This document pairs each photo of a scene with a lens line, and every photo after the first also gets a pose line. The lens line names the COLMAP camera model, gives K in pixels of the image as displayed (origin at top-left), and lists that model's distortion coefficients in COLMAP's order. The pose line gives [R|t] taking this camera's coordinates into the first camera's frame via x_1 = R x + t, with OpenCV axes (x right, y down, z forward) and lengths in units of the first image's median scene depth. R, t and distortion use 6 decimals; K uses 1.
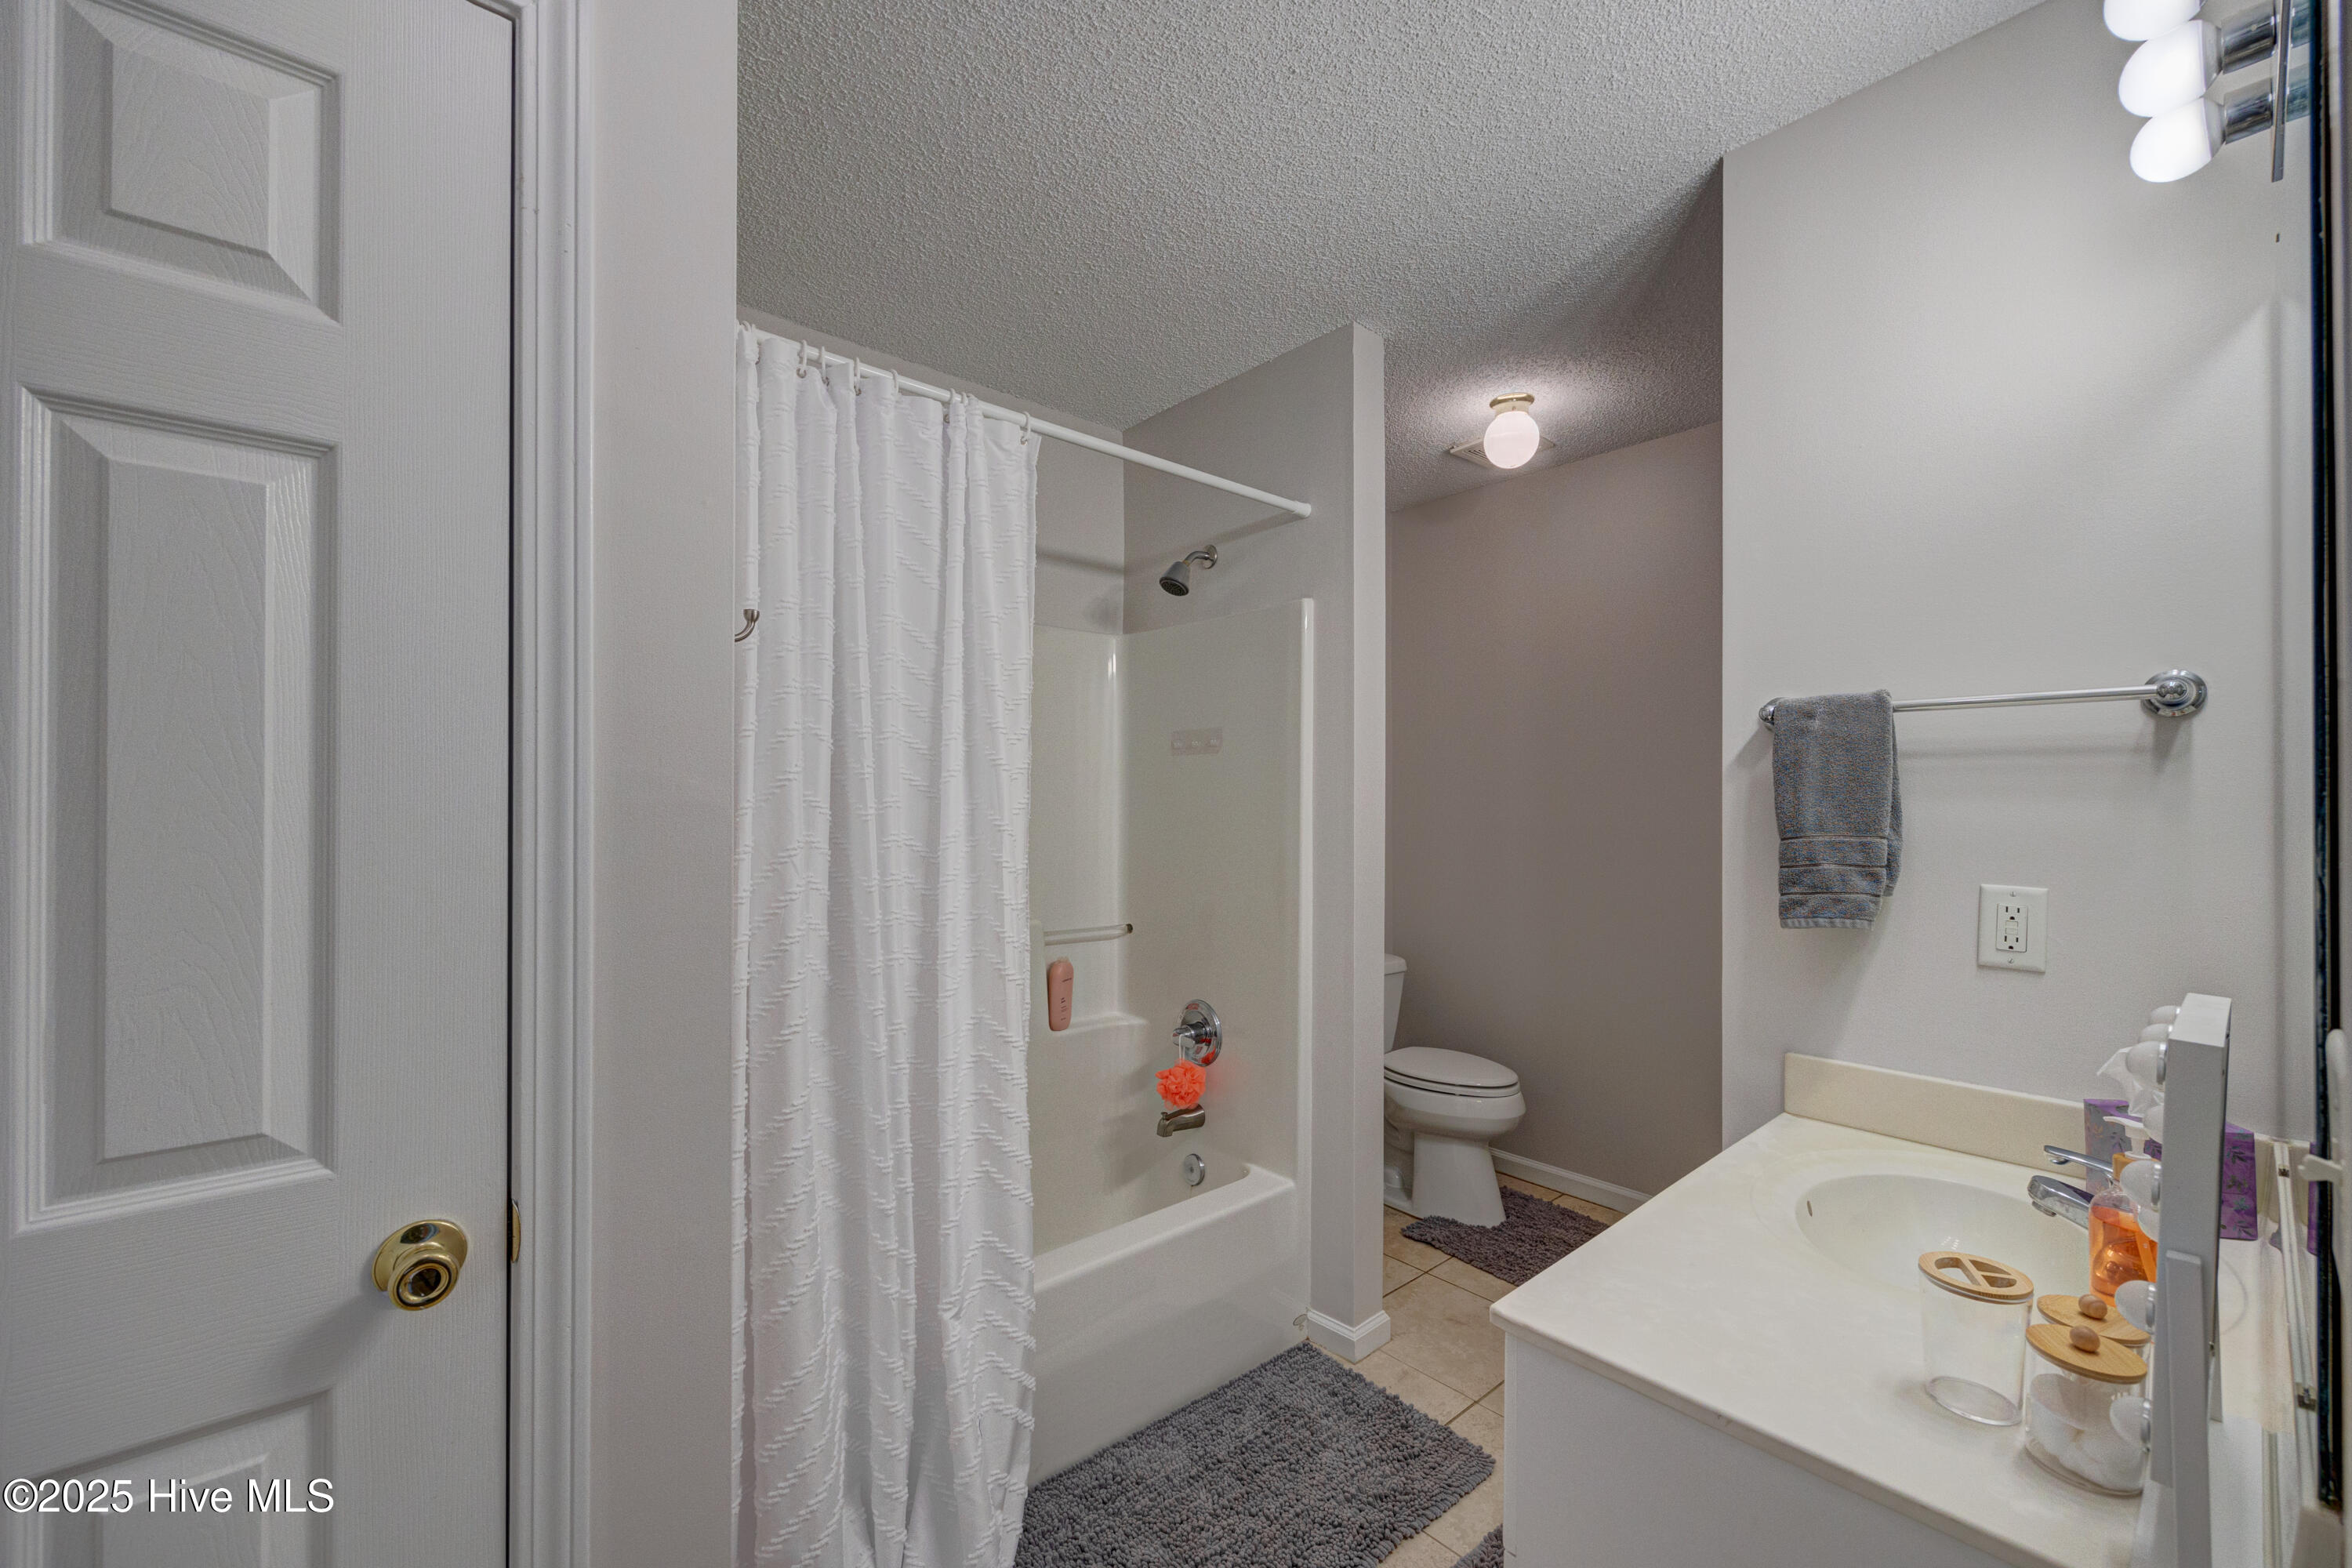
lens RADIAL K [[931.6, 0, 1184.7], [0, 931.6, 787.5], [0, 0, 1]] dist [0.000017, -0.000202]
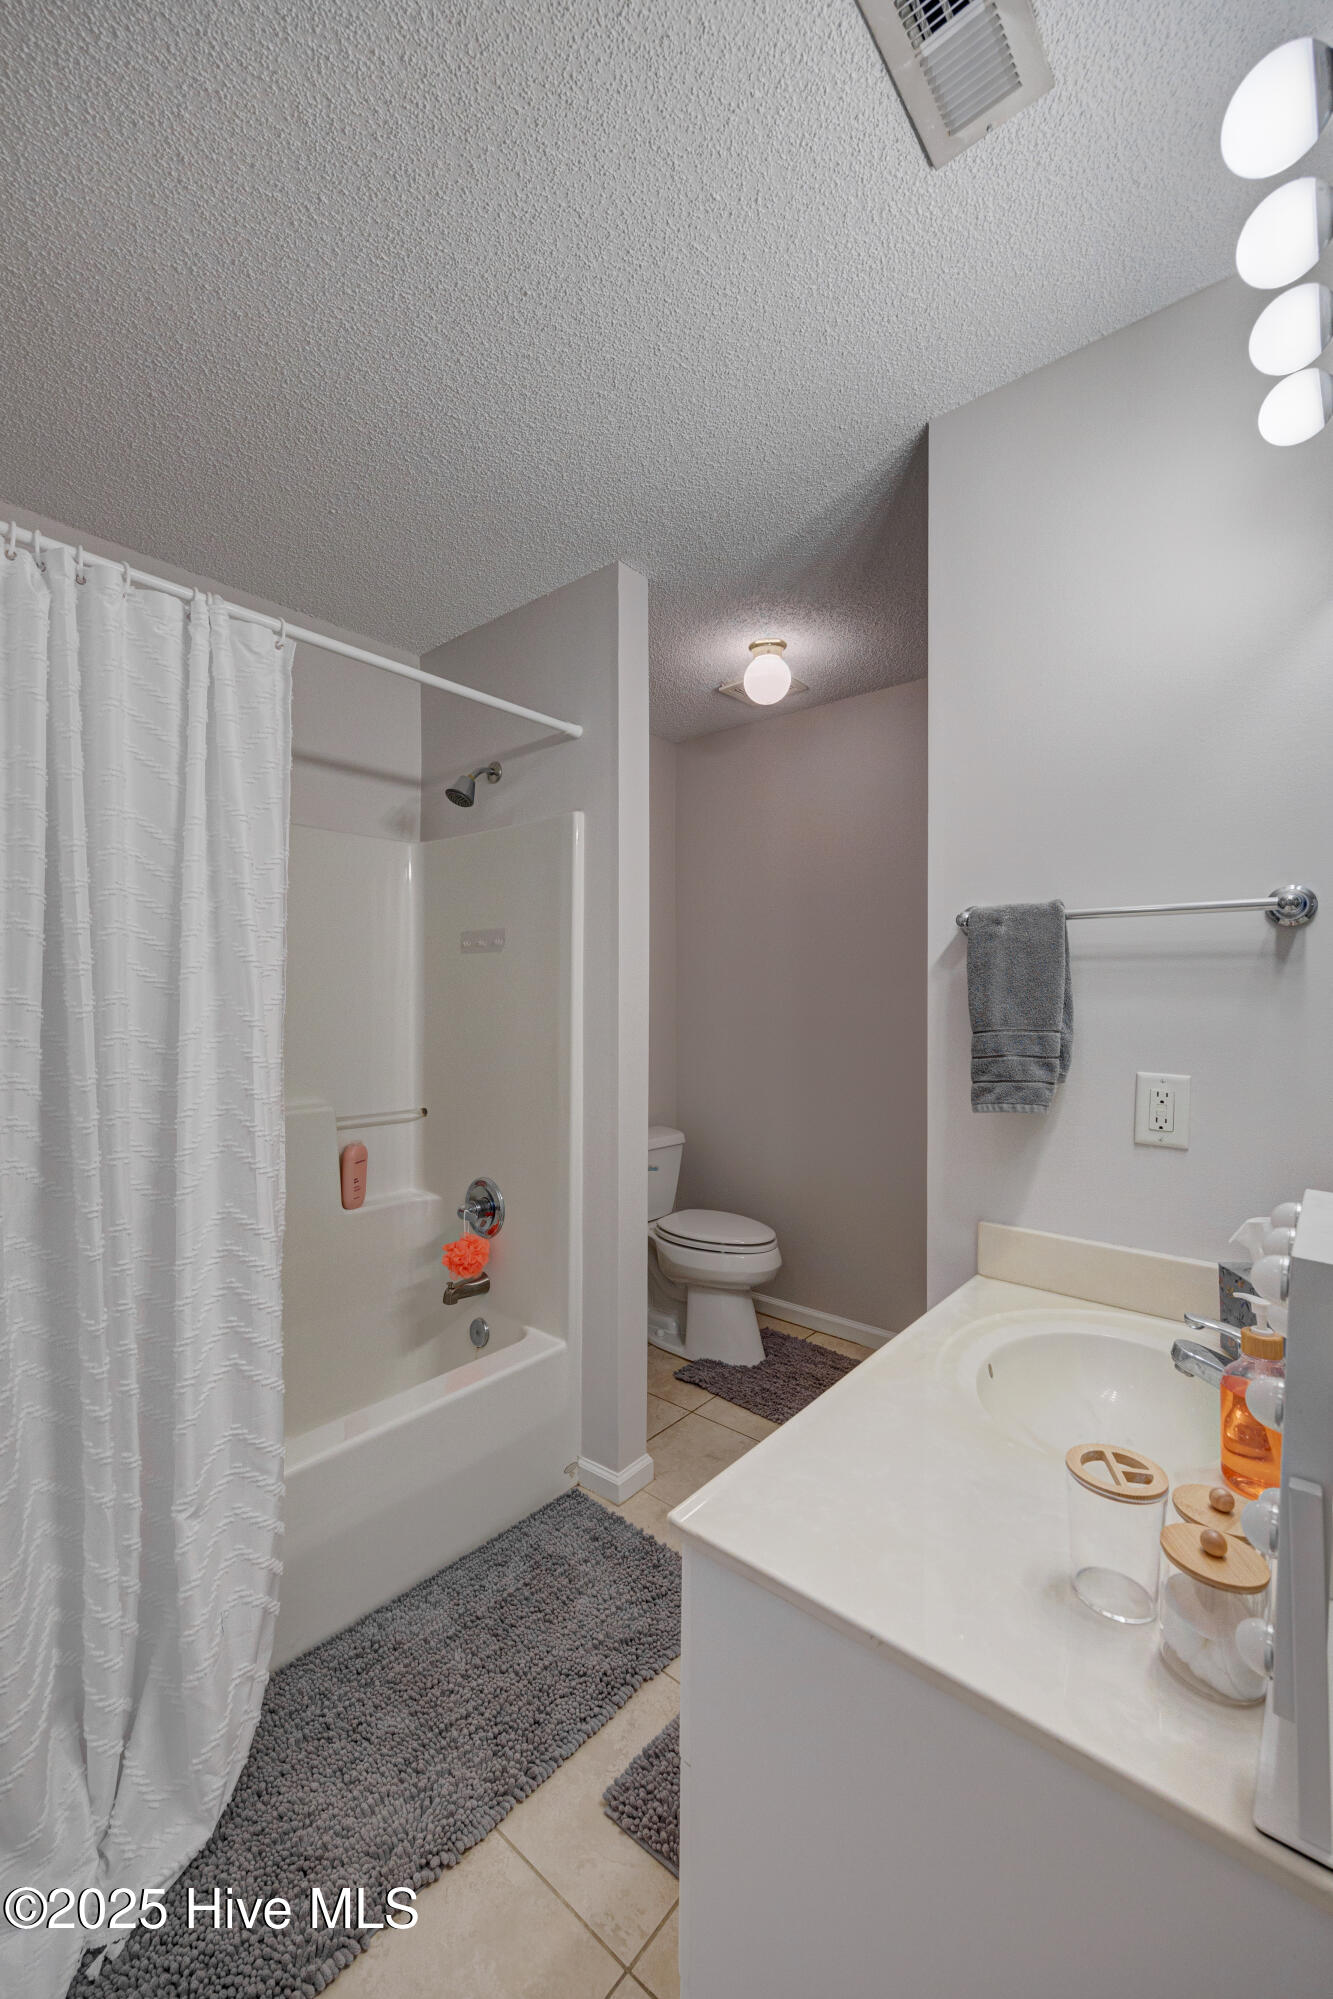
lens RADIAL K [[818.0, 0, 588.7], [0, 818.0, 982.1], [0, 0, 1]] dist [-0.001775, 0.000472]
pose [[0.994198, 0.003279, 0.107516, 0.072458], [-0.003248, 0.999995, -0.000465, -0.002909], [-0.107516, 0.000113, 0.994203, 0.071362]]
